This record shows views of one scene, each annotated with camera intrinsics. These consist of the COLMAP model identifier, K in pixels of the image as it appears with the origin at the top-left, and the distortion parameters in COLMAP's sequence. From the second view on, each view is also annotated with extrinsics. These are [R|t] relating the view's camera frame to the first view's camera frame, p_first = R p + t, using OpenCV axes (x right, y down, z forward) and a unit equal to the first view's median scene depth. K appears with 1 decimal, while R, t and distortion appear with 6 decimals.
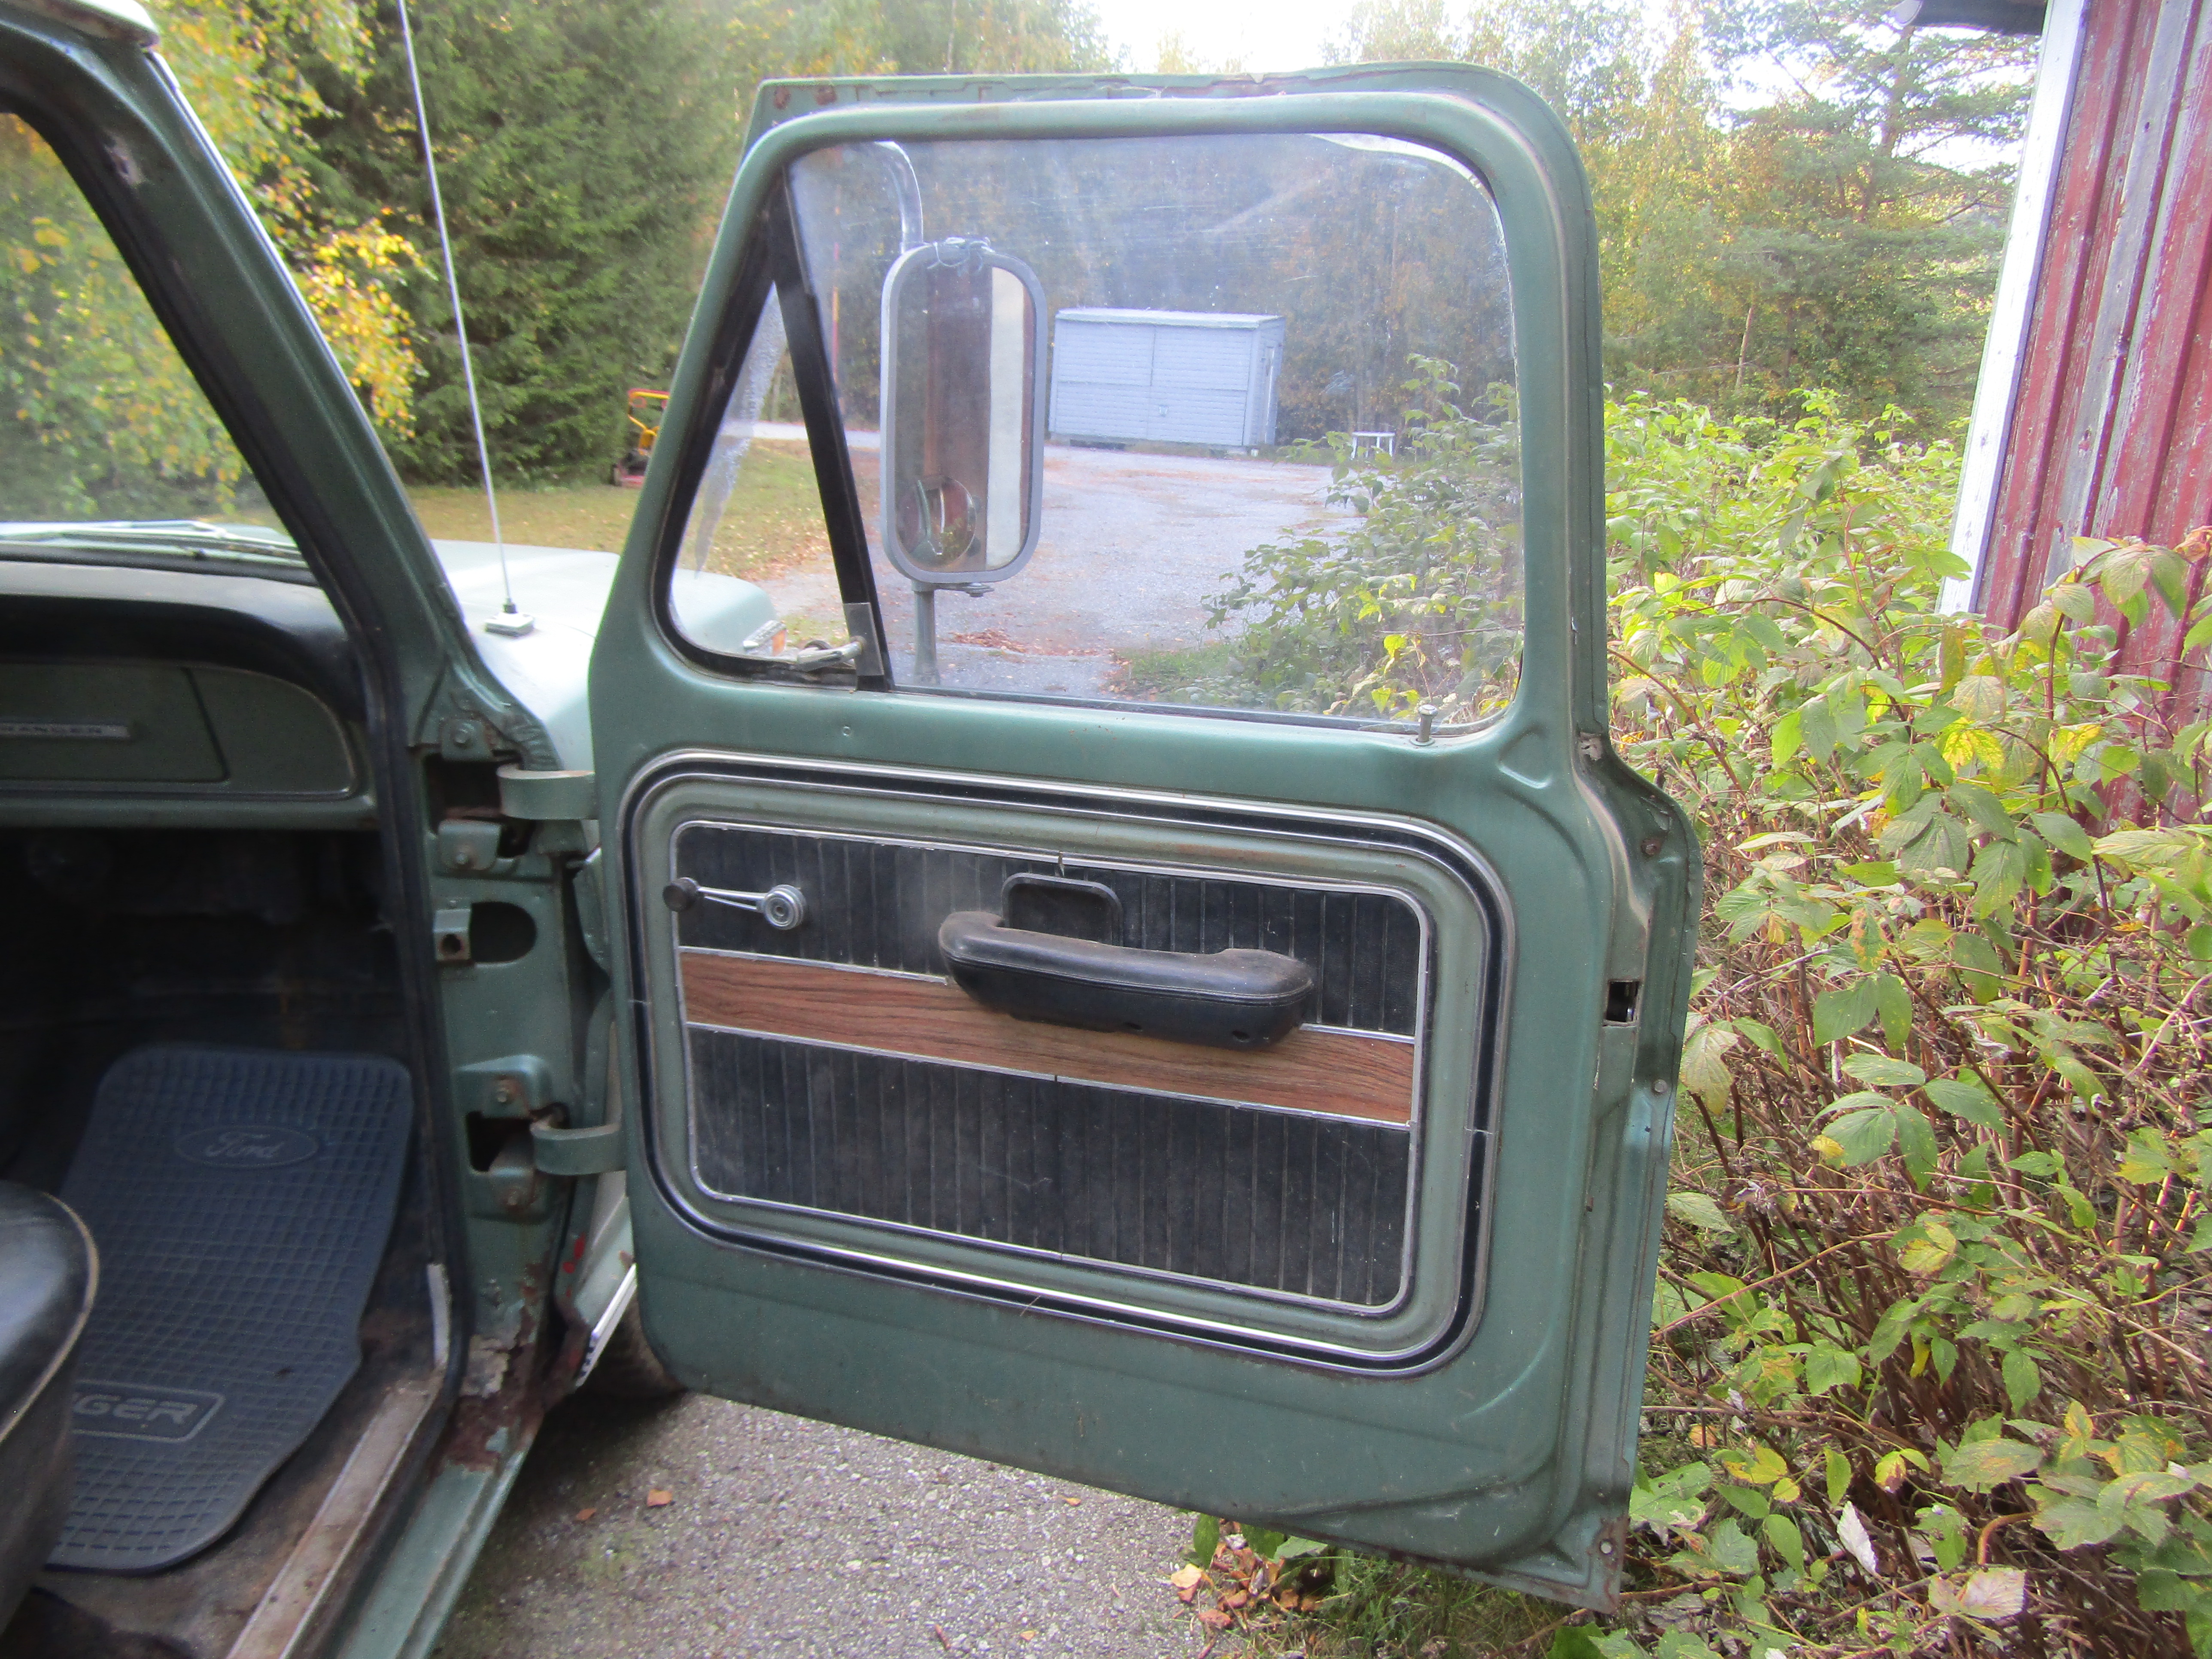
lens RADIAL K [[1588.3, 0, 1097.3], [0, 1588.3, 834.9], [0, 0, 1]] dist [0.001974, -0.005750]
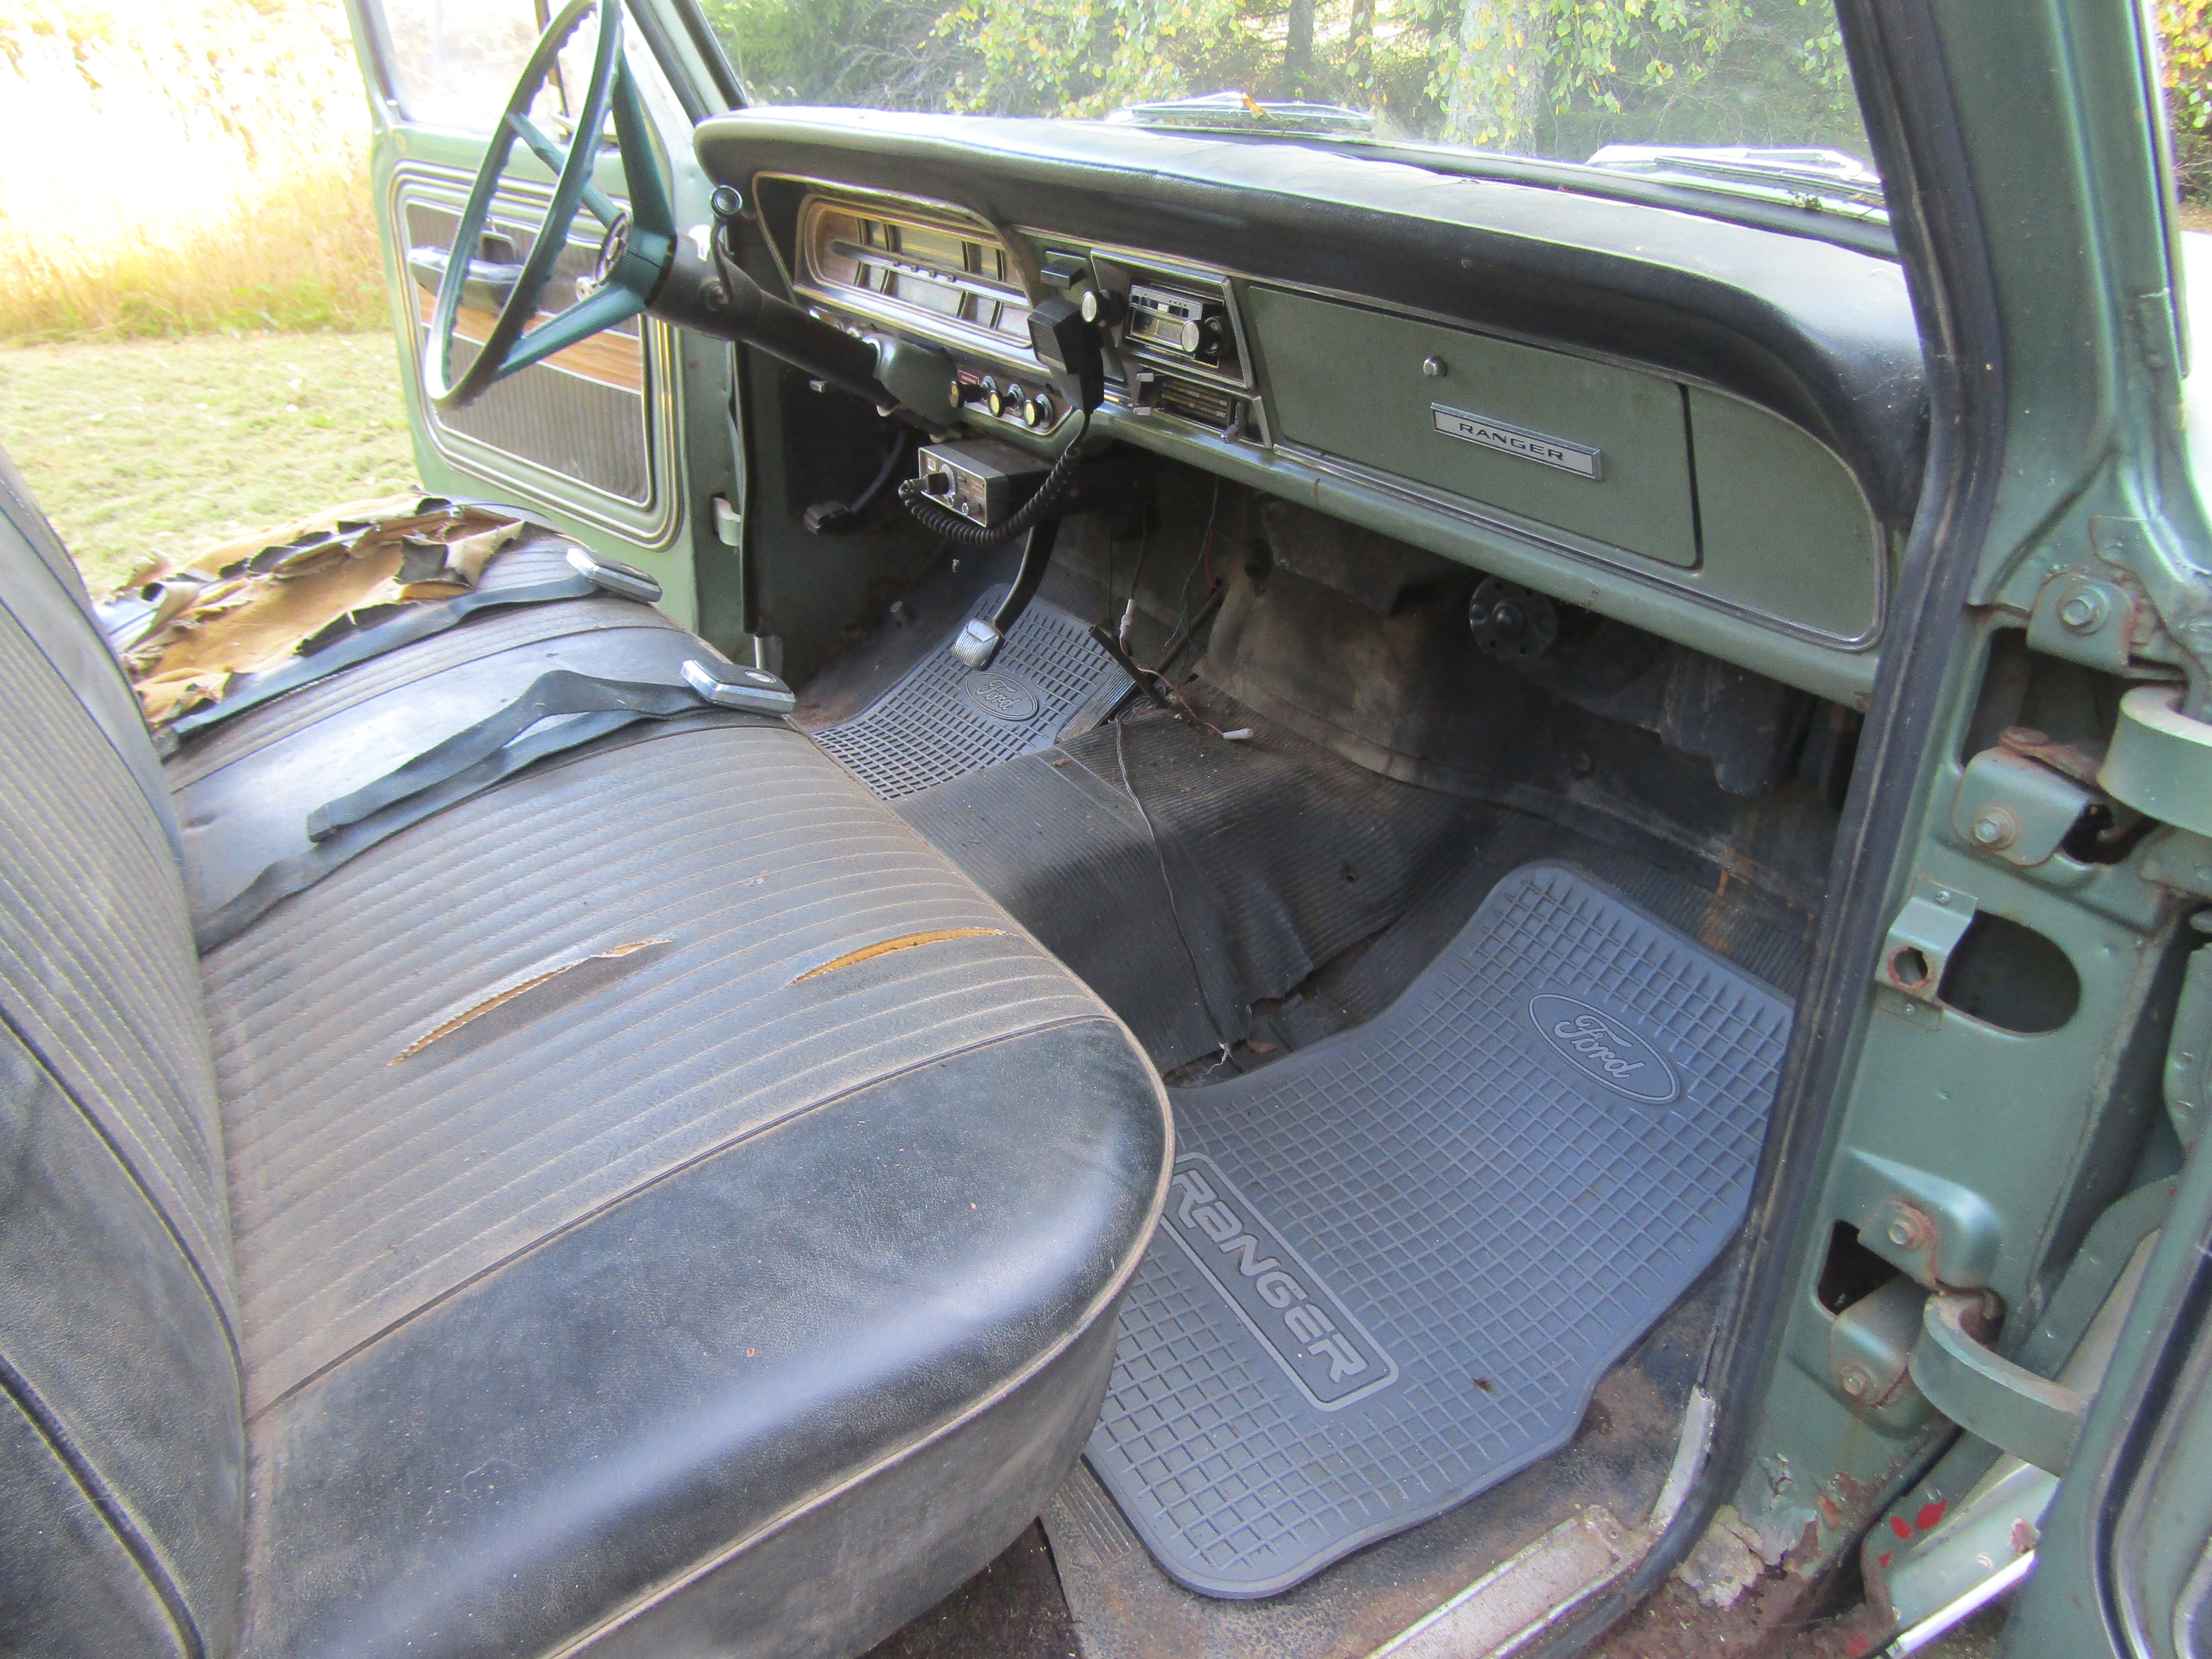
lens RADIAL K [[1588.3, 0, 1097.3], [0, 1588.3, 834.9], [0, 0, 1]] dist [0.001974, -0.005750]
pose [[0.512536, 0.378622, -0.770683, -0.141677], [-0.242644, 0.924818, 0.292978, -0.065930], [0.823669, 0.036840, 0.565873, 0.449605]]
